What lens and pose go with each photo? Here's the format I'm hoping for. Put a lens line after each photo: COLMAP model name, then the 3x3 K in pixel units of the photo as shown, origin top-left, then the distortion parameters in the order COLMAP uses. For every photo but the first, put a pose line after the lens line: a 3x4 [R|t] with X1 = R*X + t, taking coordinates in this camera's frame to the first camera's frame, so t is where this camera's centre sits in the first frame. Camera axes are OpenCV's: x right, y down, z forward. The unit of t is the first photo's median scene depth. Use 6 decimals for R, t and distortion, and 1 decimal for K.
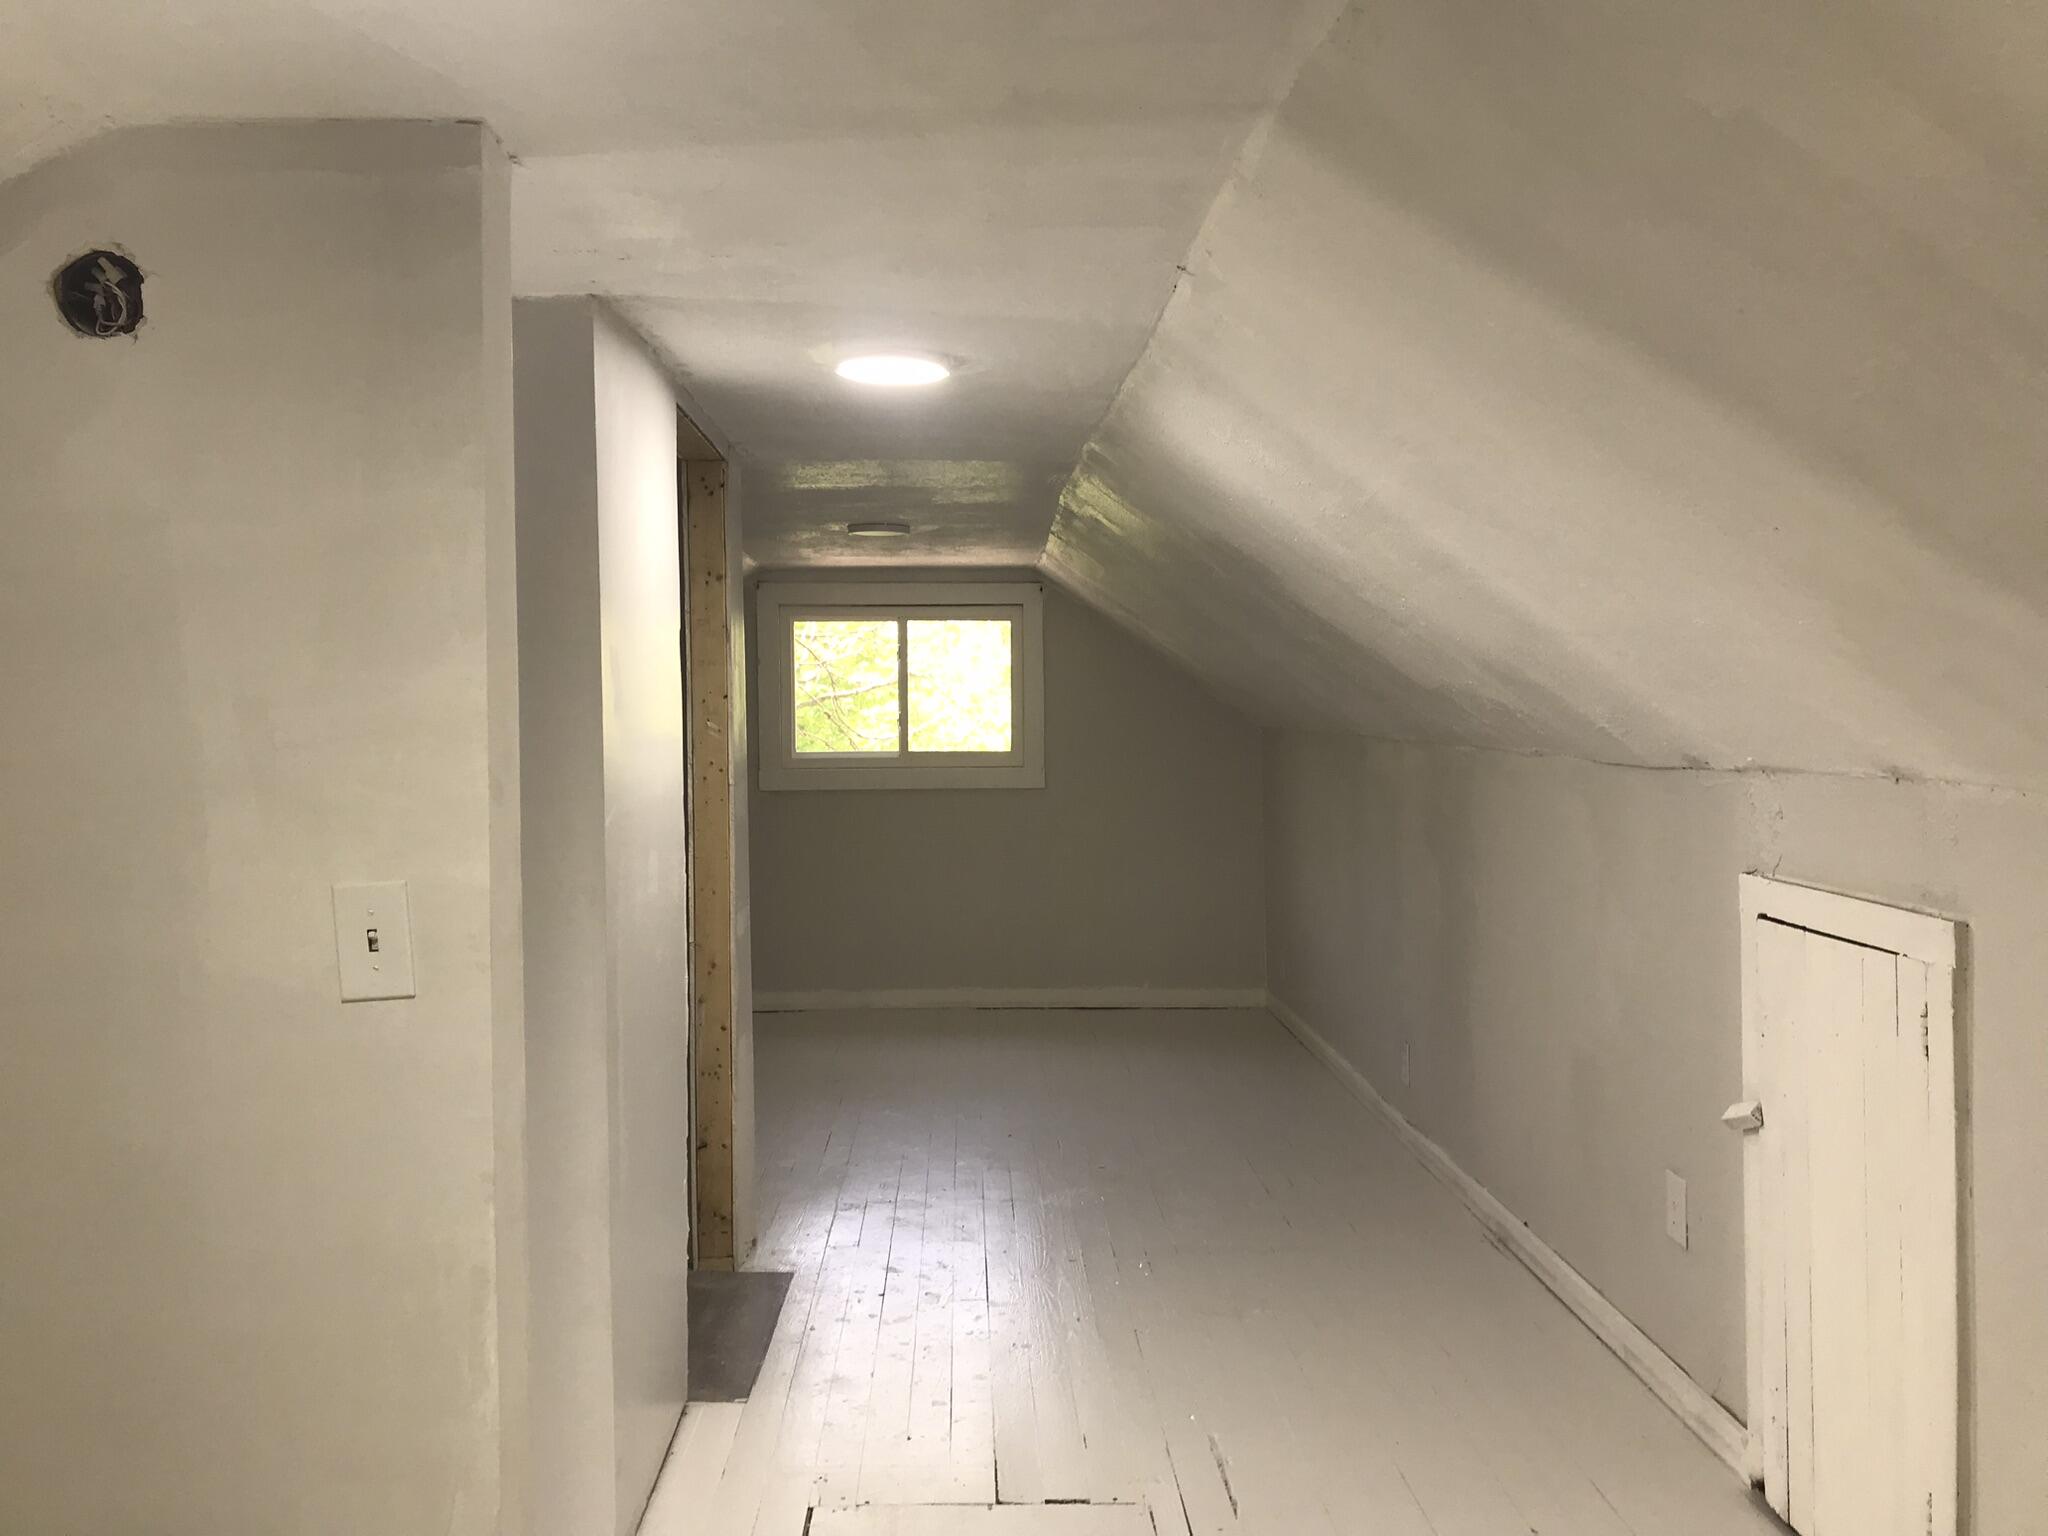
lens RADIAL K [[1675.8, 0, 1034.3], [0, 1675.8, 773.9], [0, 0, 1]] dist [0.017461, -0.005400]
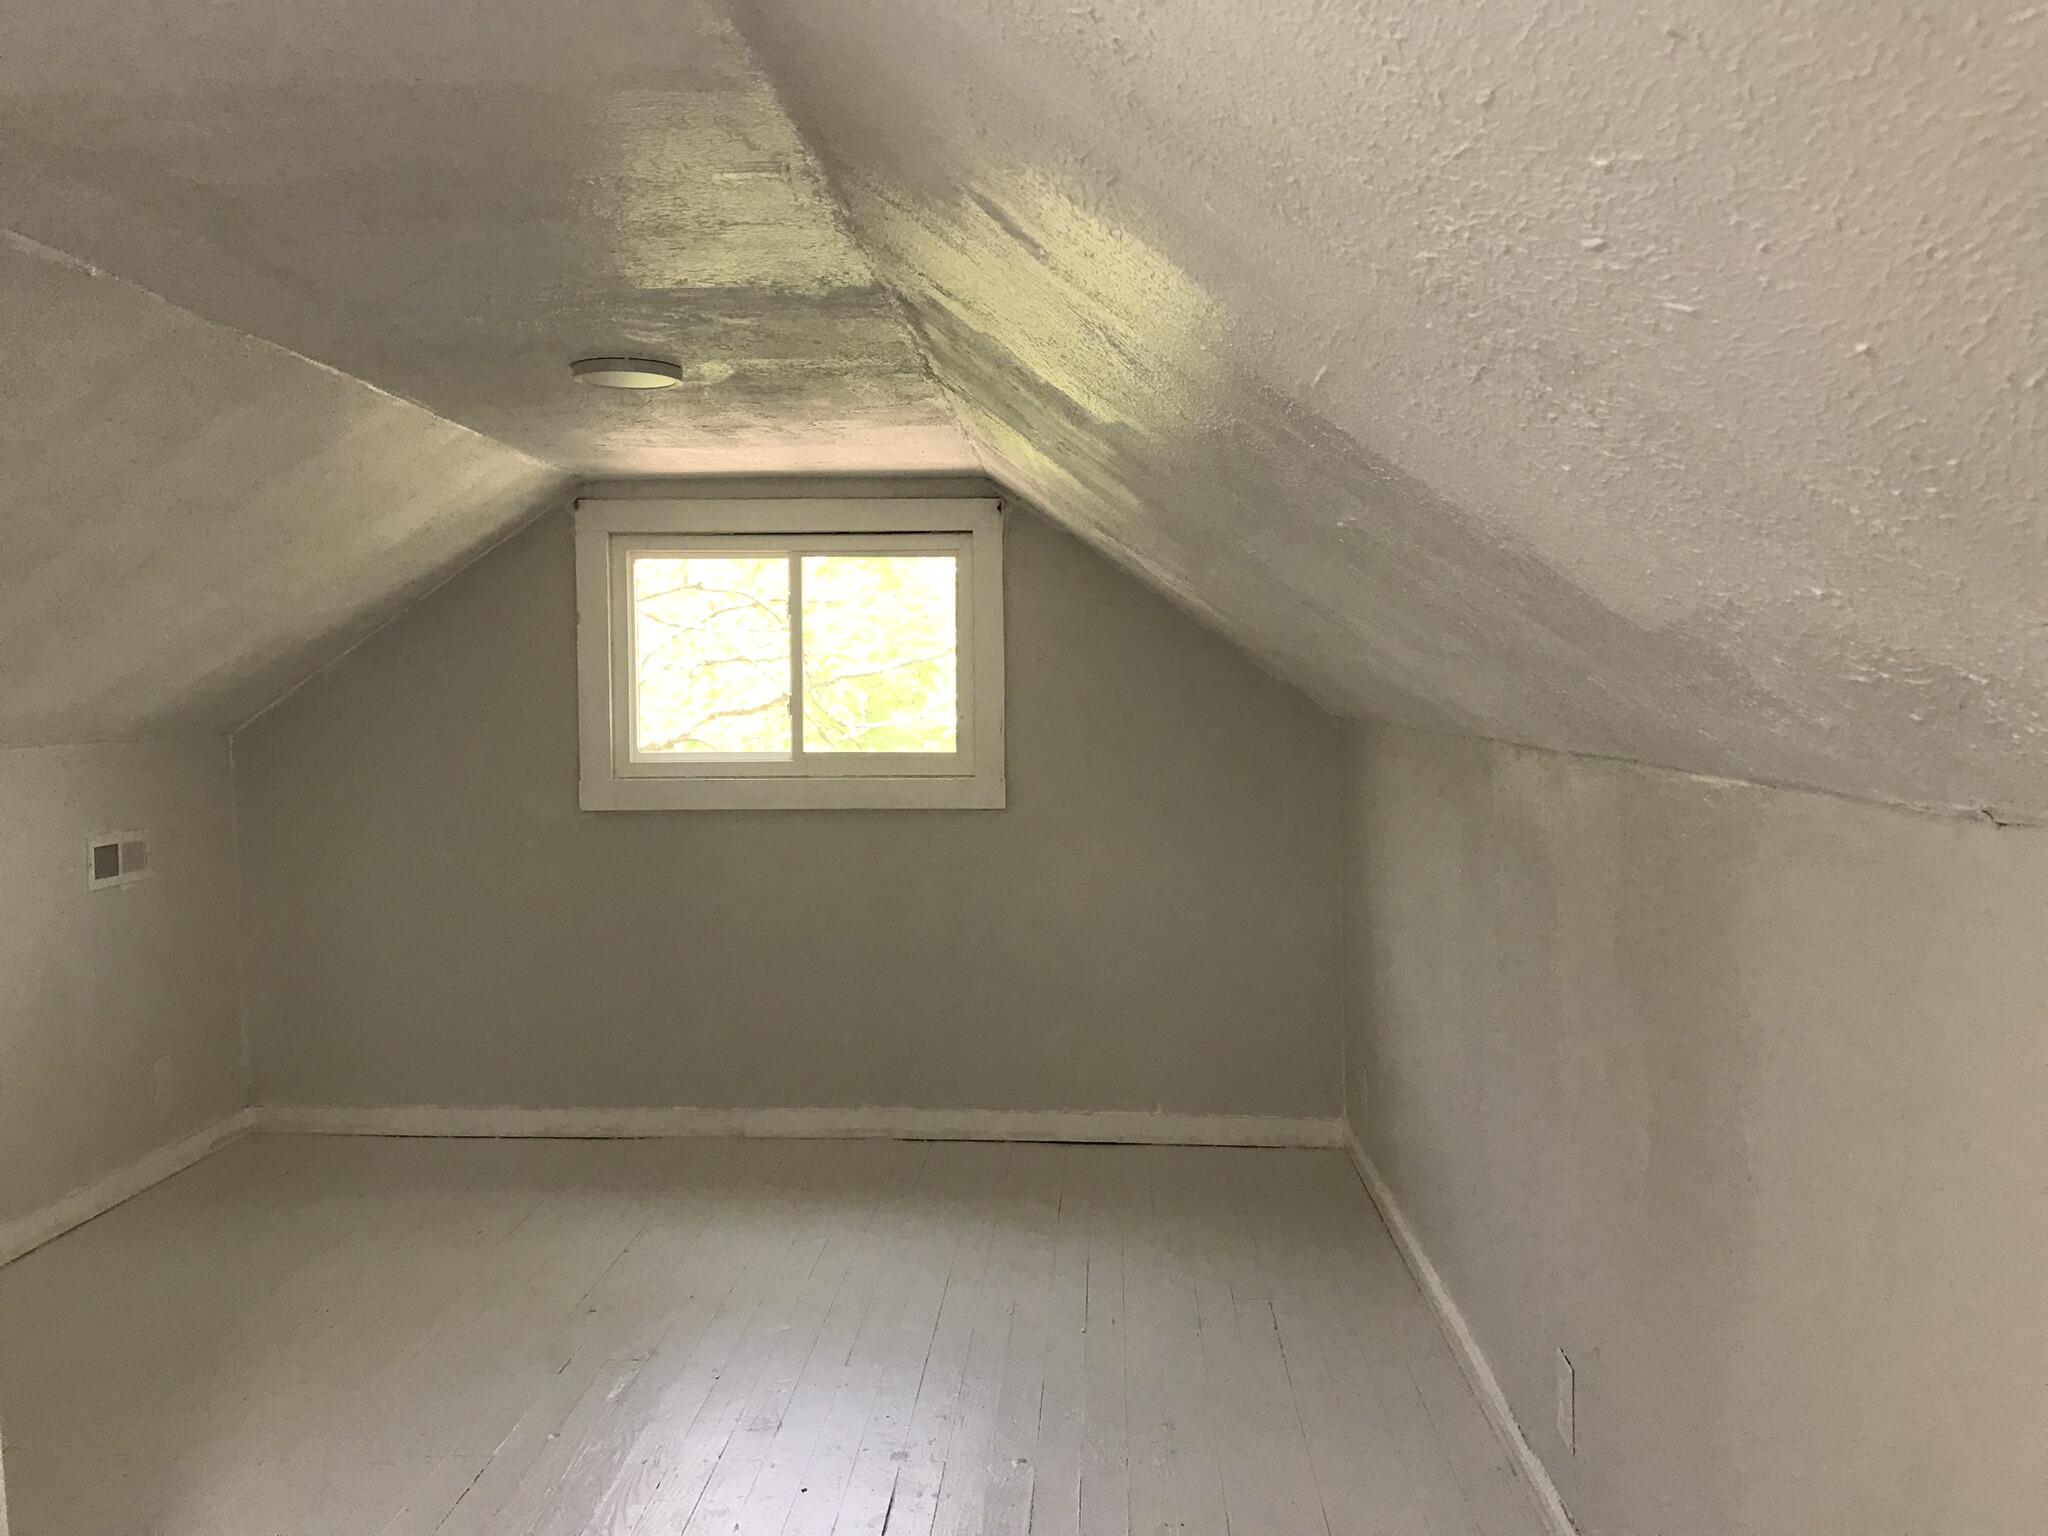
lens RADIAL K [[1675.8, 0, 1007.3], [0, 1675.8, 755.2], [0, 0, 1]] dist [0.017461, -0.005400]
pose [[0.995225, 0.007129, -0.097351, 0.071042], [-0.006921, 0.999973, 0.002472, -0.014801], [0.097366, -0.001787, 0.995247, 0.344823]]
